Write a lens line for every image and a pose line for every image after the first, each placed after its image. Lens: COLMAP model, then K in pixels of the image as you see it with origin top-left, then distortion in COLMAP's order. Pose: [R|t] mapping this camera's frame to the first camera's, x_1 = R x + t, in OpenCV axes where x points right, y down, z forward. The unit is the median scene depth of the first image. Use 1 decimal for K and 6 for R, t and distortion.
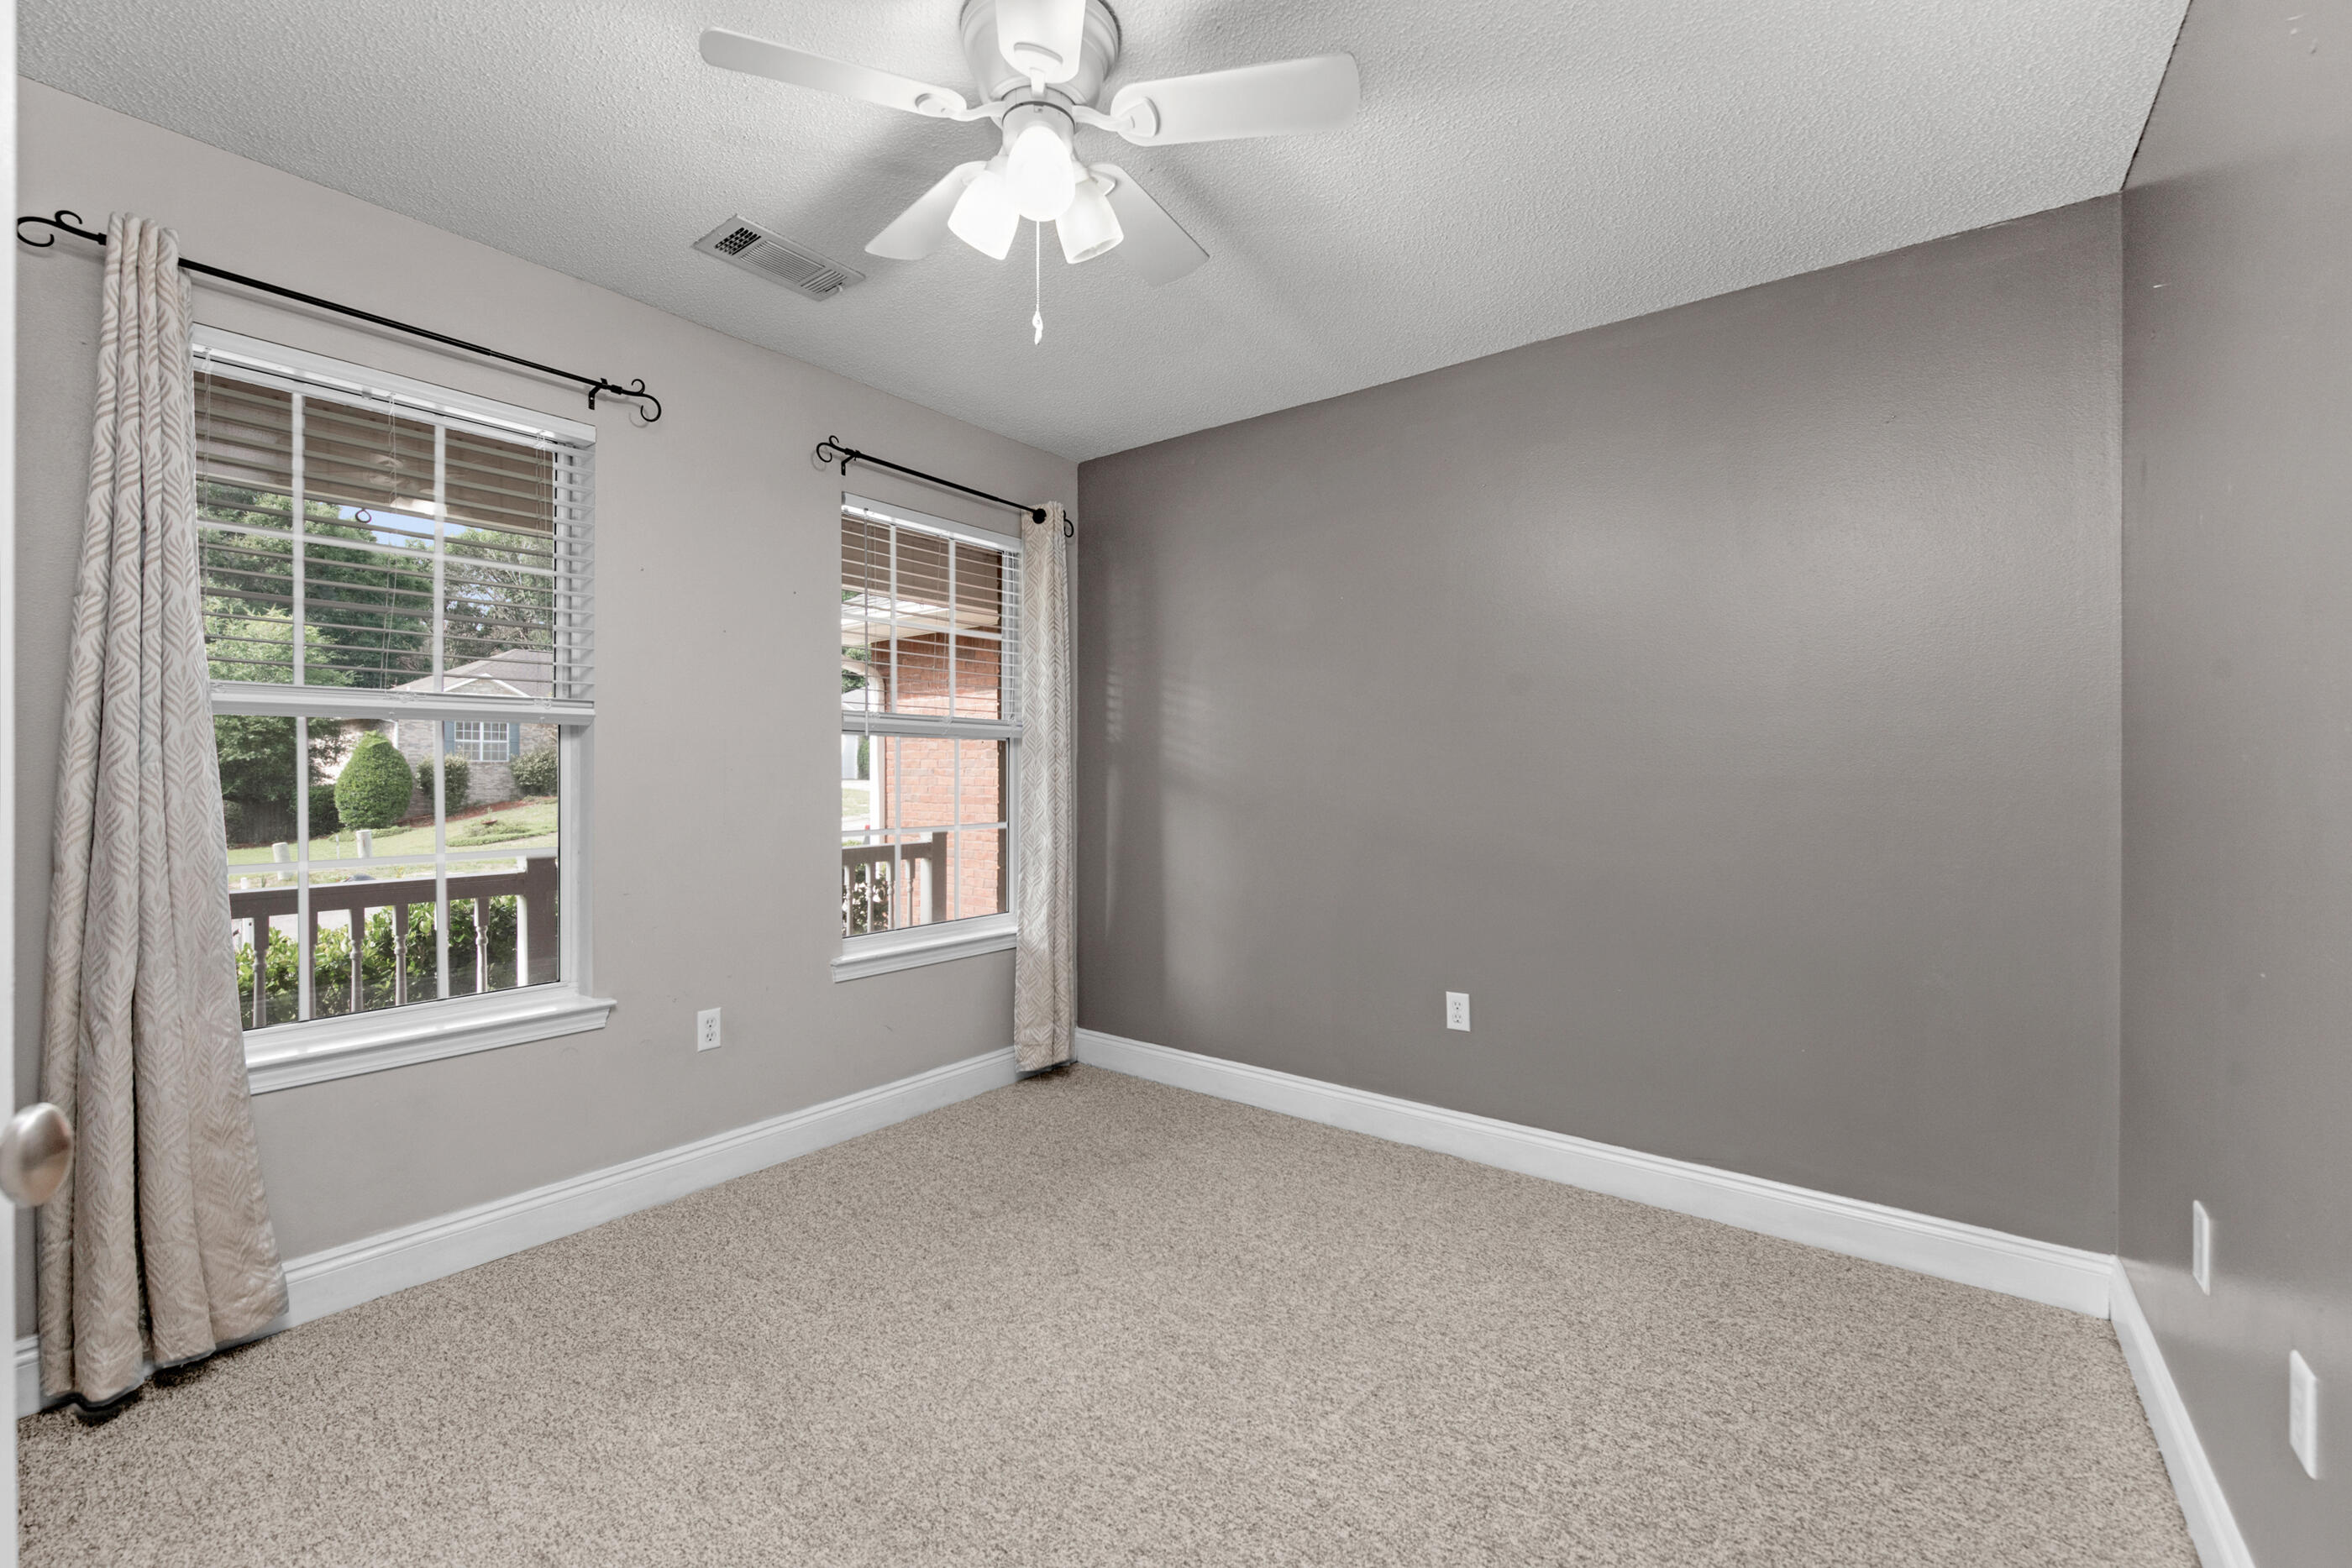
lens RADIAL K [[968.7, 0, 1171.8], [0, 968.7, 787.7], [0, 0, 1]] dist [-0.003477, -0.002672]
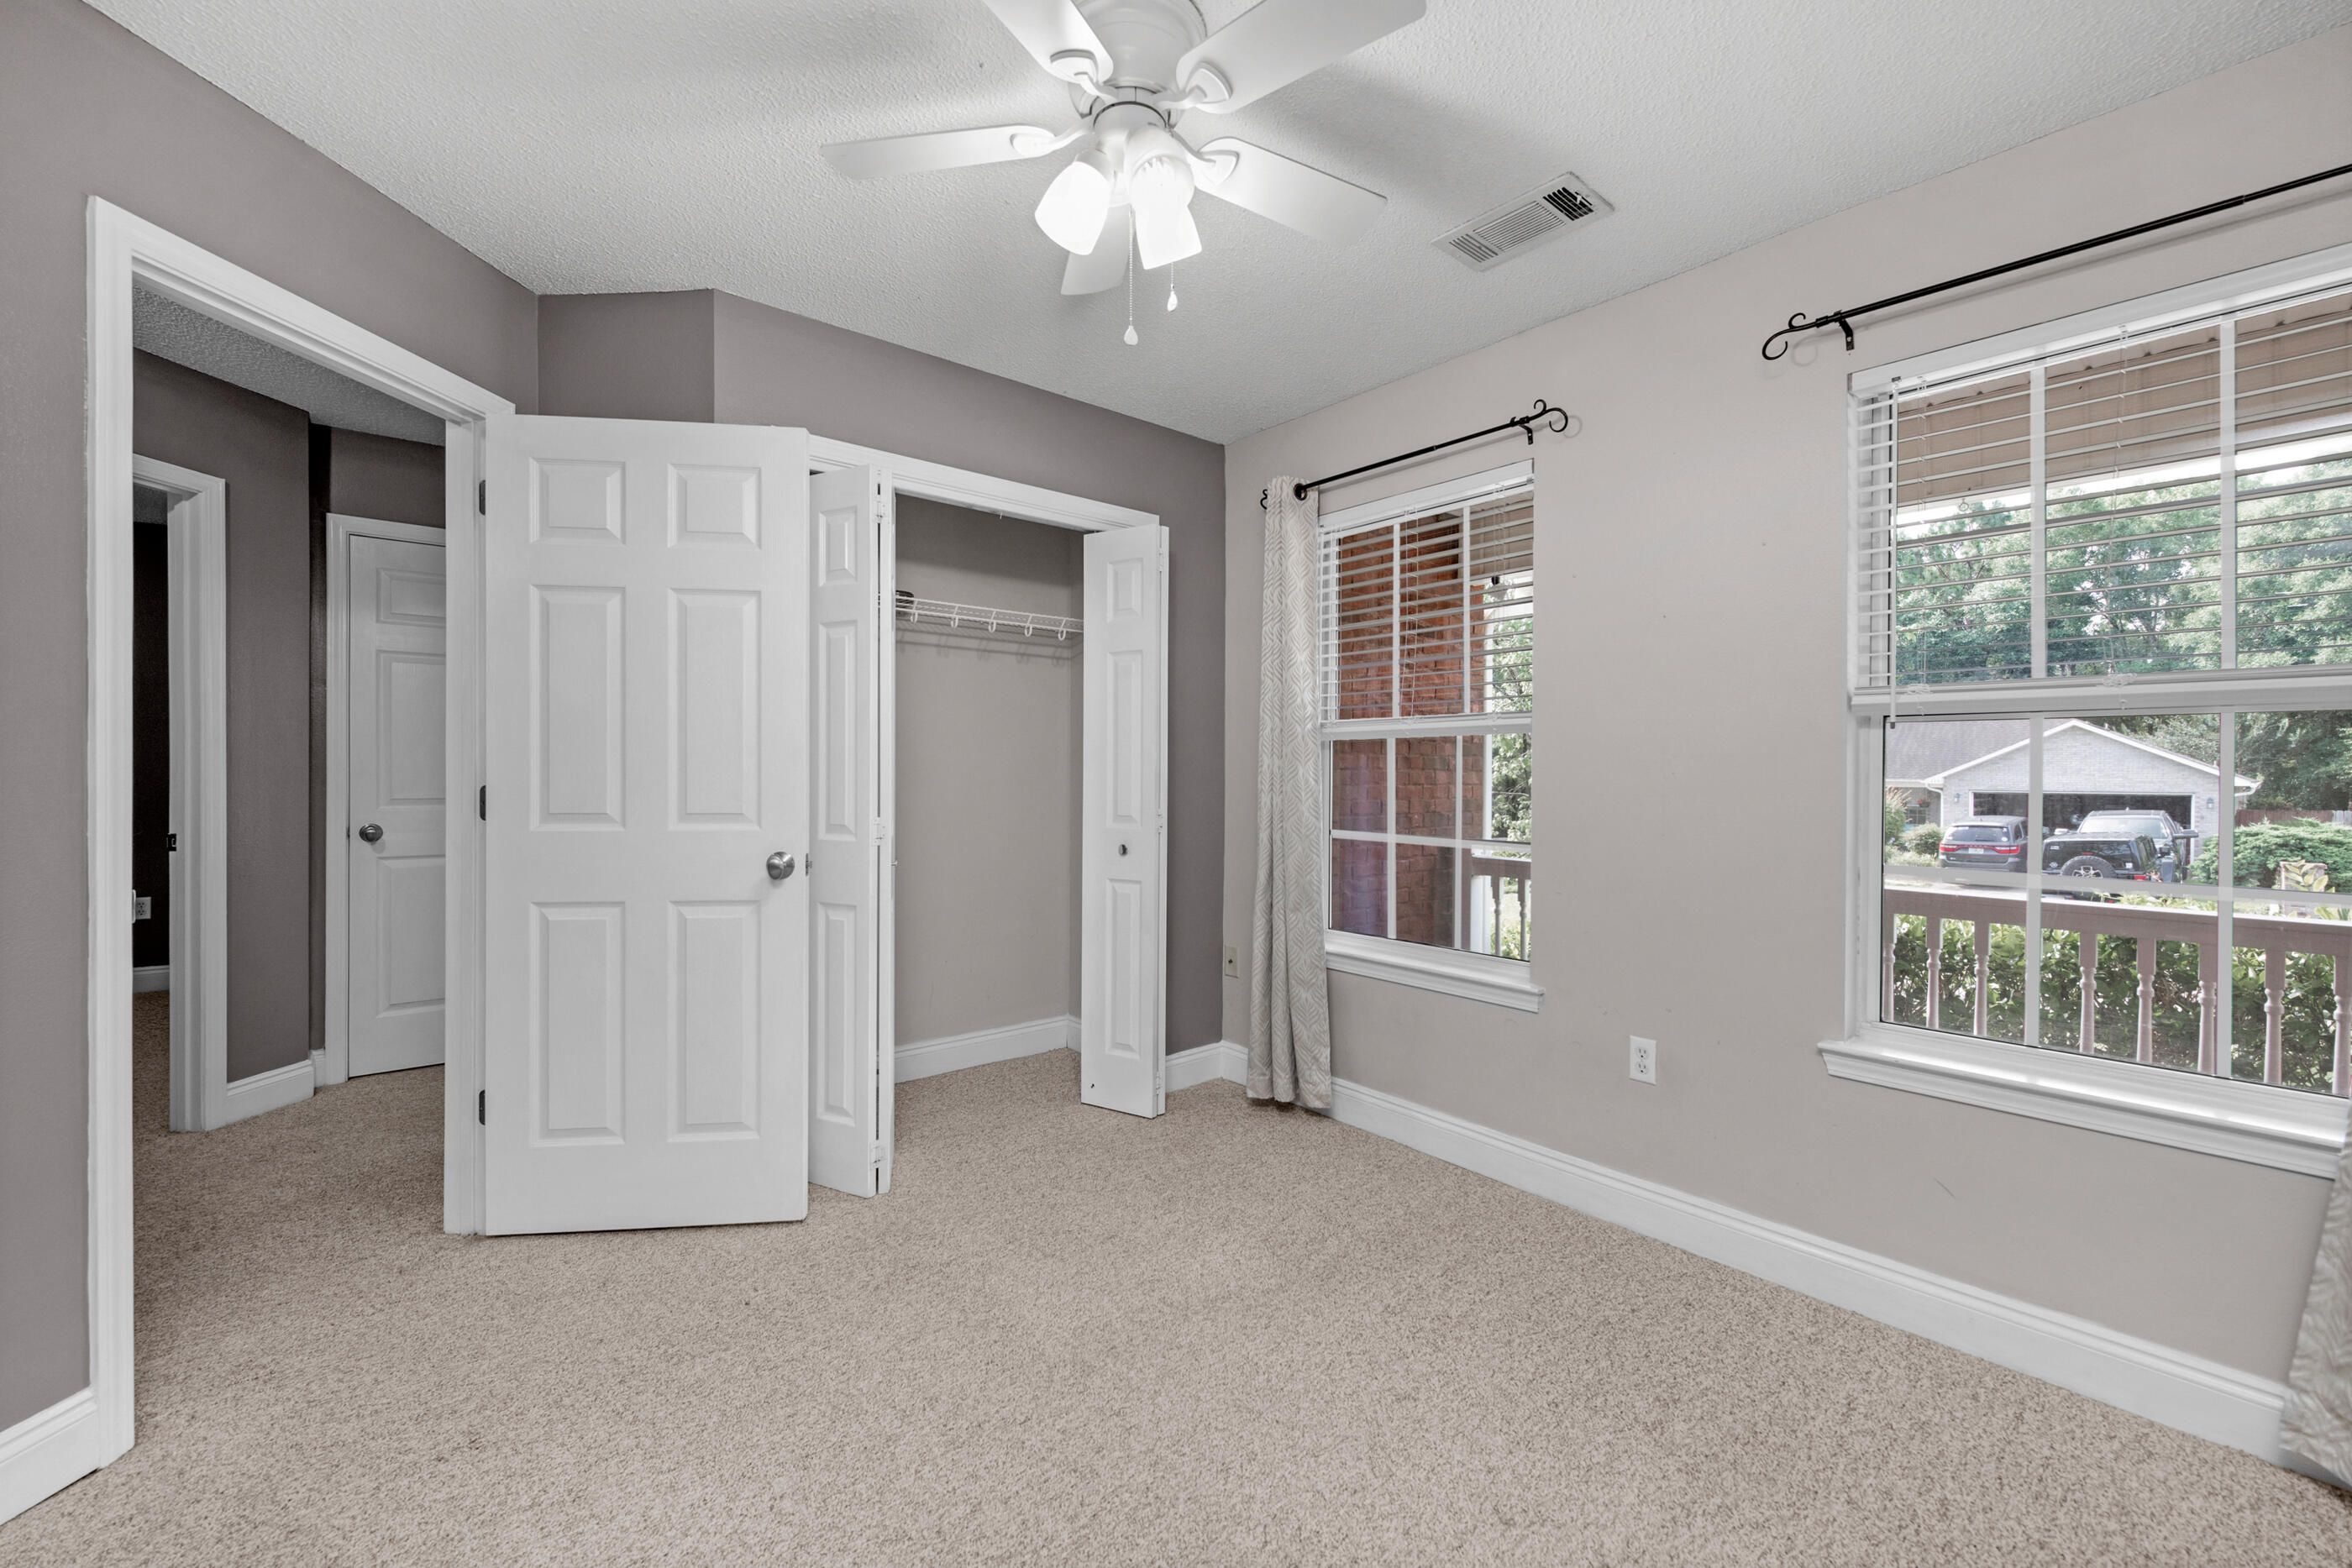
lens RADIAL K [[968.7, 0, 1171.8], [0, 968.7, 787.7], [0, 0, 1]] dist [-0.003477, -0.002672]
pose [[-0.226267, 0.012598, -0.973984, 0.571823], [-0.026880, 0.999455, 0.019172, -0.012259], [0.973694, 0.030519, -0.225805, 0.872741]]
